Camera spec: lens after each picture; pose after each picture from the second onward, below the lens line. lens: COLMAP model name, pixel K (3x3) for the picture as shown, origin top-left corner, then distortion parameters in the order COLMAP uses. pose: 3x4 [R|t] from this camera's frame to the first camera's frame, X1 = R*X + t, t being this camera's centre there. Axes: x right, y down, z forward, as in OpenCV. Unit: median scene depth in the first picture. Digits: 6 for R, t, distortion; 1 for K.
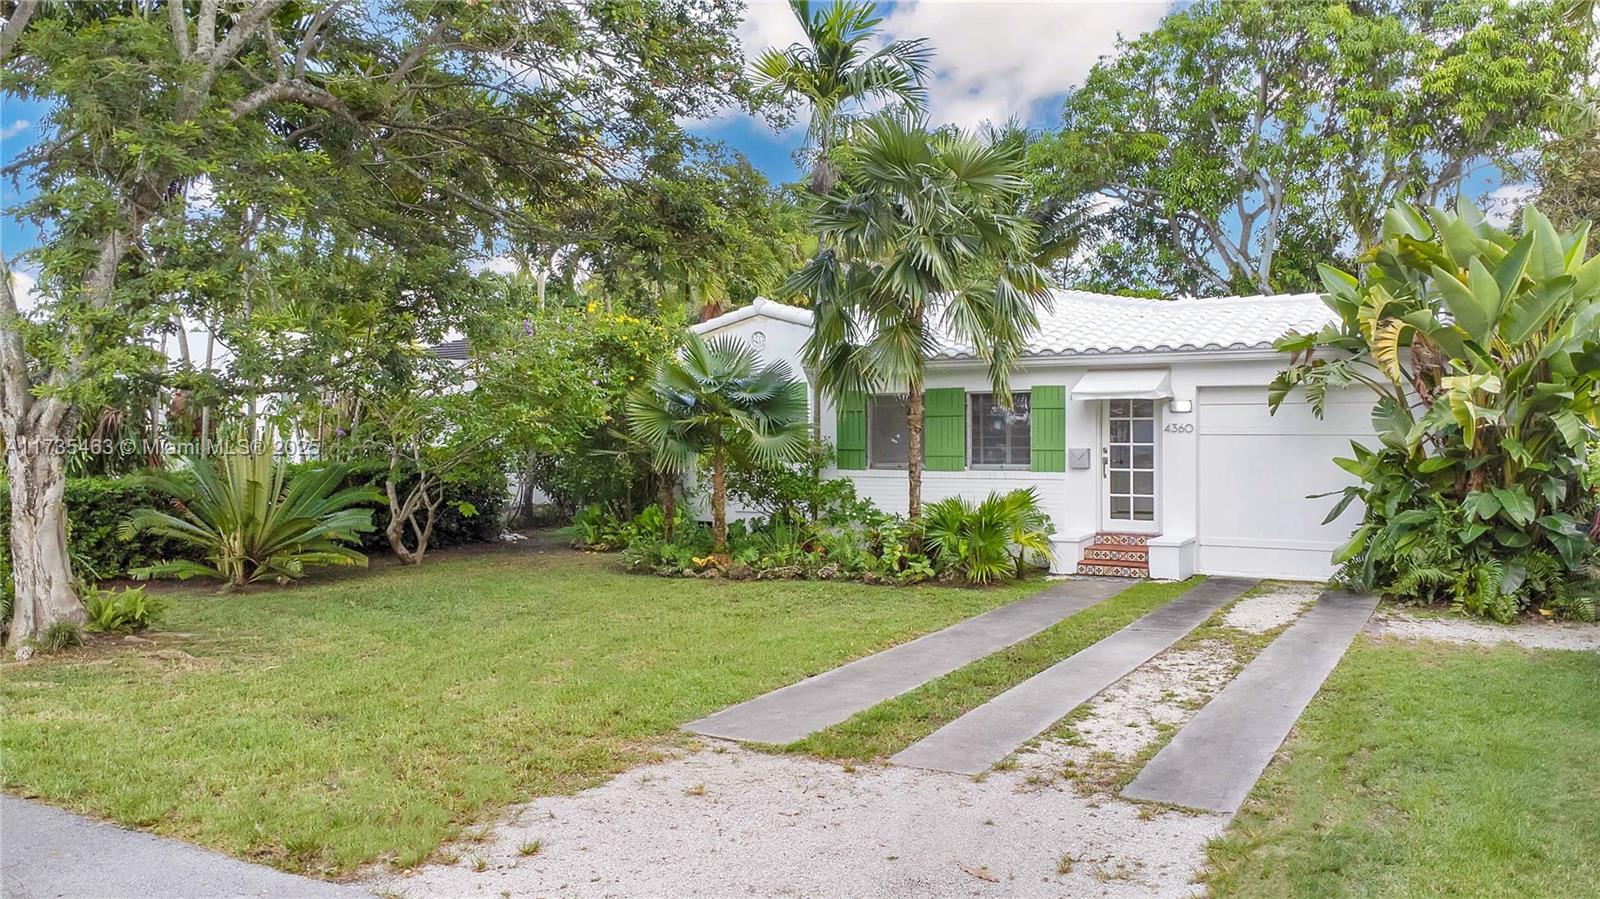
lens RADIAL K [[1165.5, 0, 801.2], [0, 1165.5, 448.2], [0, 0, 1]] dist [0.037011, 0.004136]
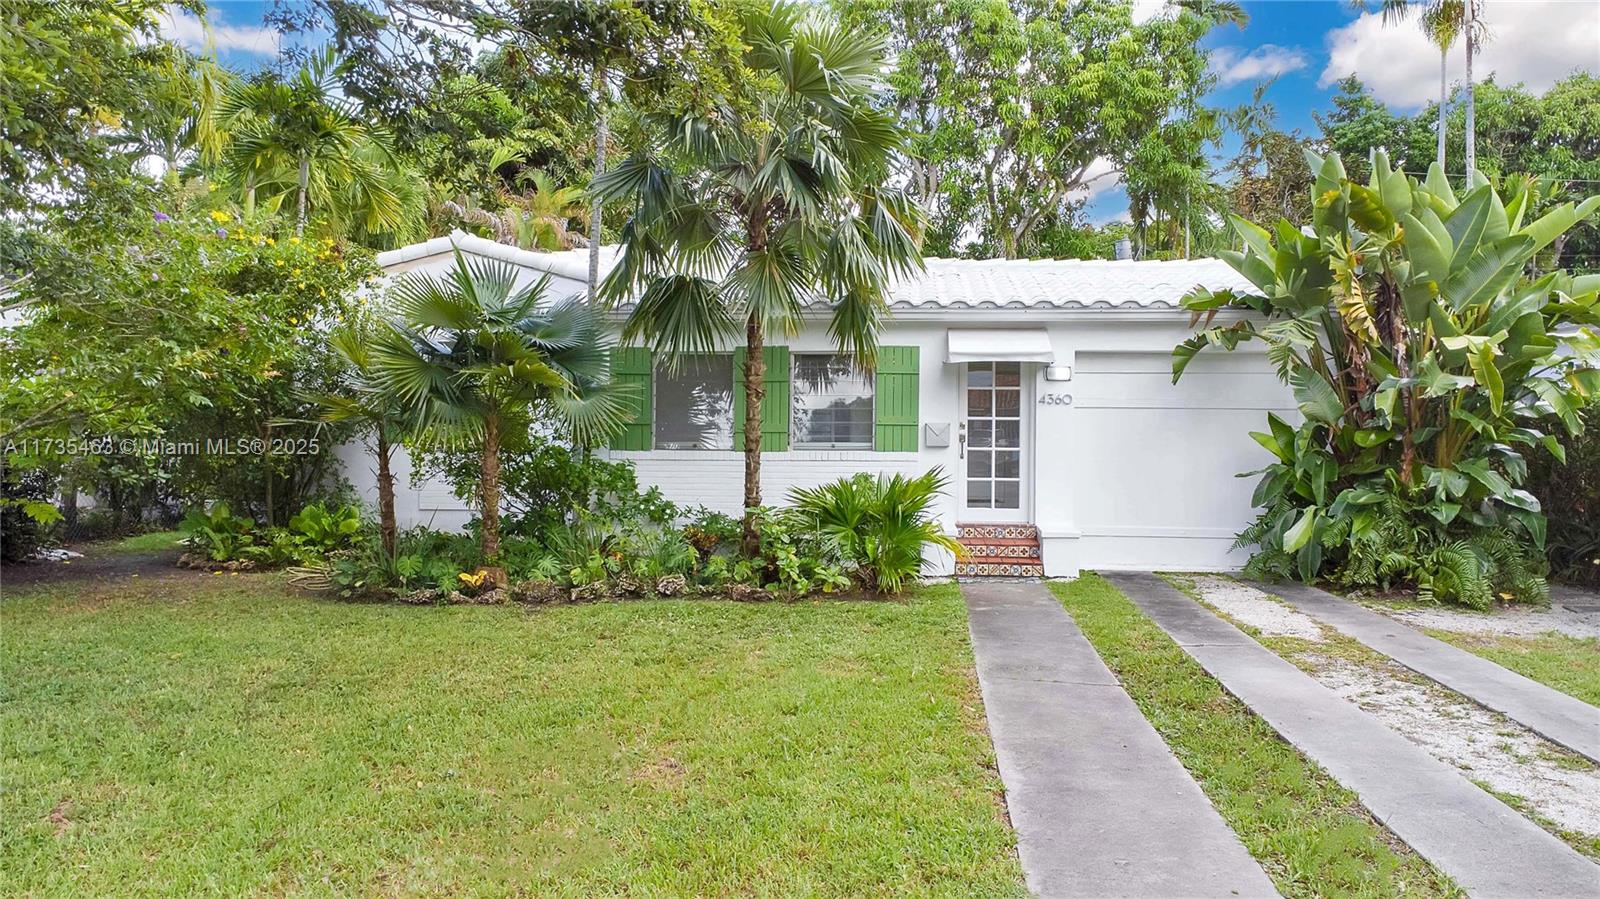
lens RADIAL K [[1165.5, 0, 799.1], [0, 1165.5, 450.0], [0, 0, 1]] dist [0.037011, 0.004136]
pose [[0.913770, 0.003780, 0.406215, -0.188869], [-0.003964, 0.999992, -0.000388, 0.020363], [-0.406213, -0.001255, 0.913778, 0.290321]]
